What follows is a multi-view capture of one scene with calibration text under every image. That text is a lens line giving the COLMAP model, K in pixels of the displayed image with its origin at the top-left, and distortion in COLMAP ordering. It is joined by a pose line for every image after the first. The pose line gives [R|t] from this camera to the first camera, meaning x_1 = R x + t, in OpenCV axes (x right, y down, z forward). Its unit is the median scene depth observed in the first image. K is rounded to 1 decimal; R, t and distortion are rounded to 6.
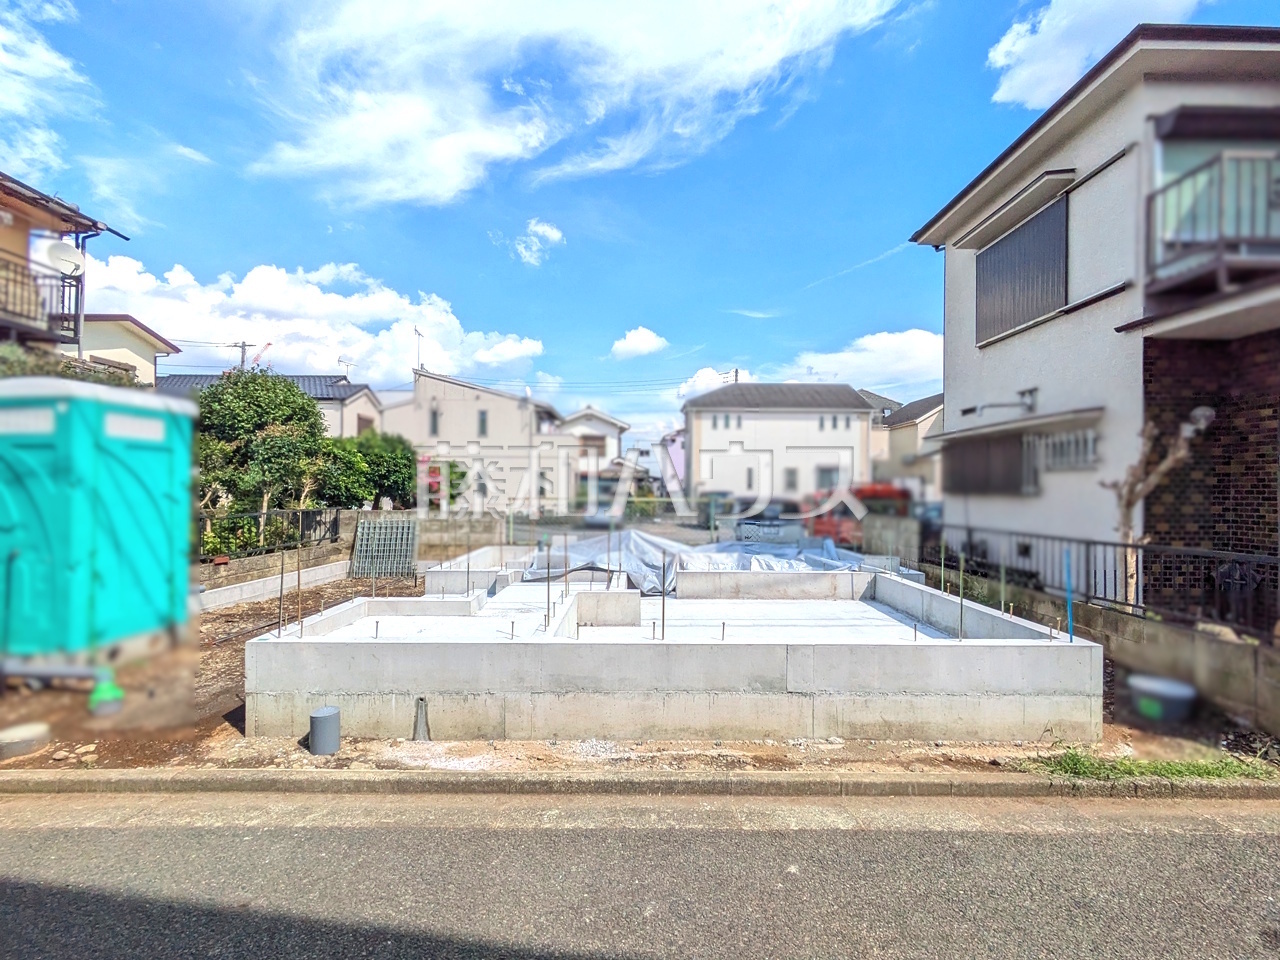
lens RADIAL K [[572.2, 0, 638.4], [0, 572.2, 486.6], [0, 0, 1]] dist [-0.000792, 0.001782]
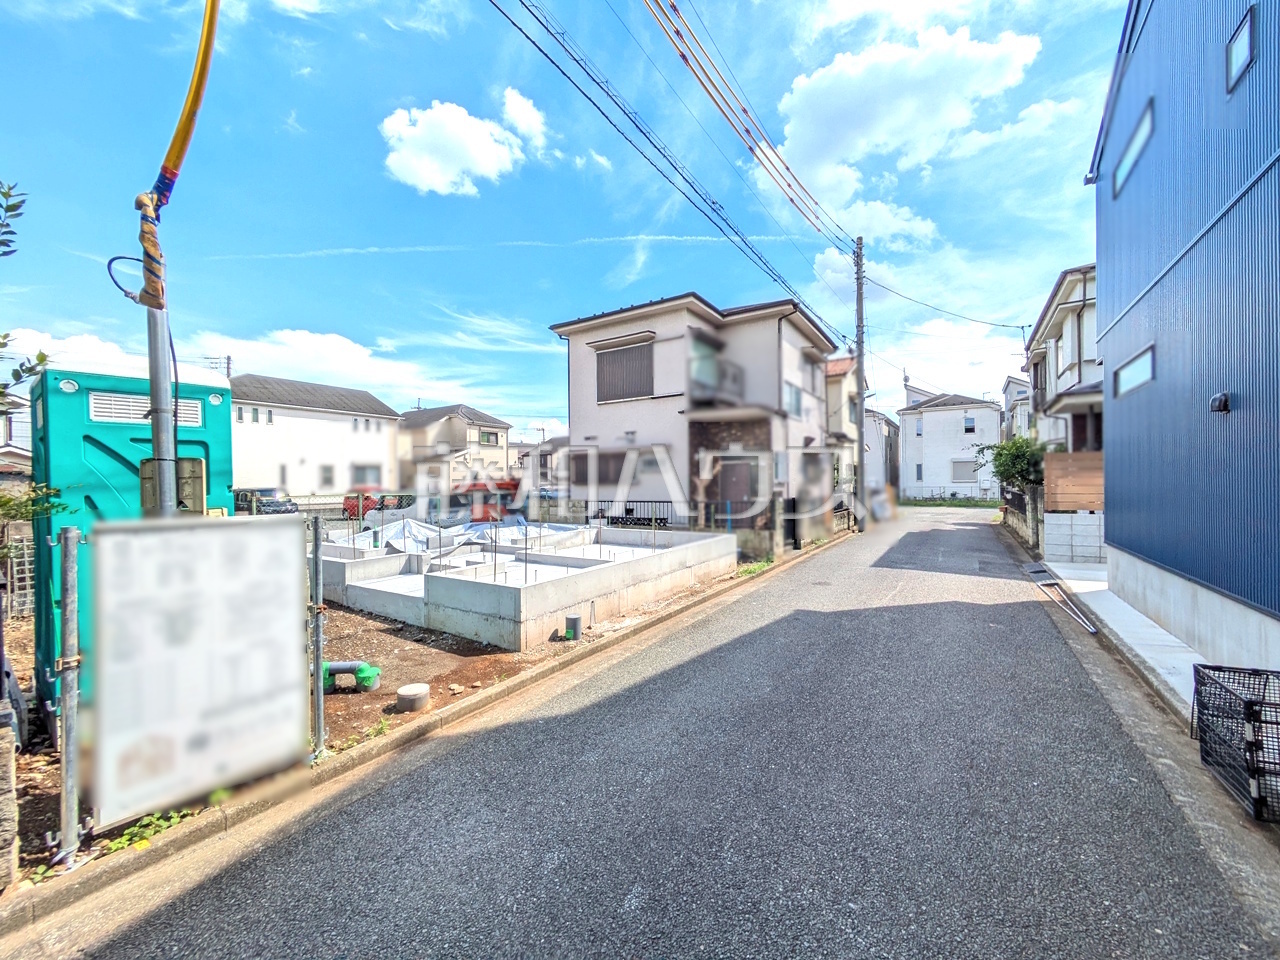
lens RADIAL K [[508.0, 0, 639.5], [0, 508.0, 486.0], [0, 0, 1]] dist [0.000824, 0.001316]
pose [[0.544188, -0.019029, 0.838747, -0.647066], [0.010903, 0.999819, 0.015609, -0.005341], [-0.838892, 0.000650, 0.544297, 0.005924]]
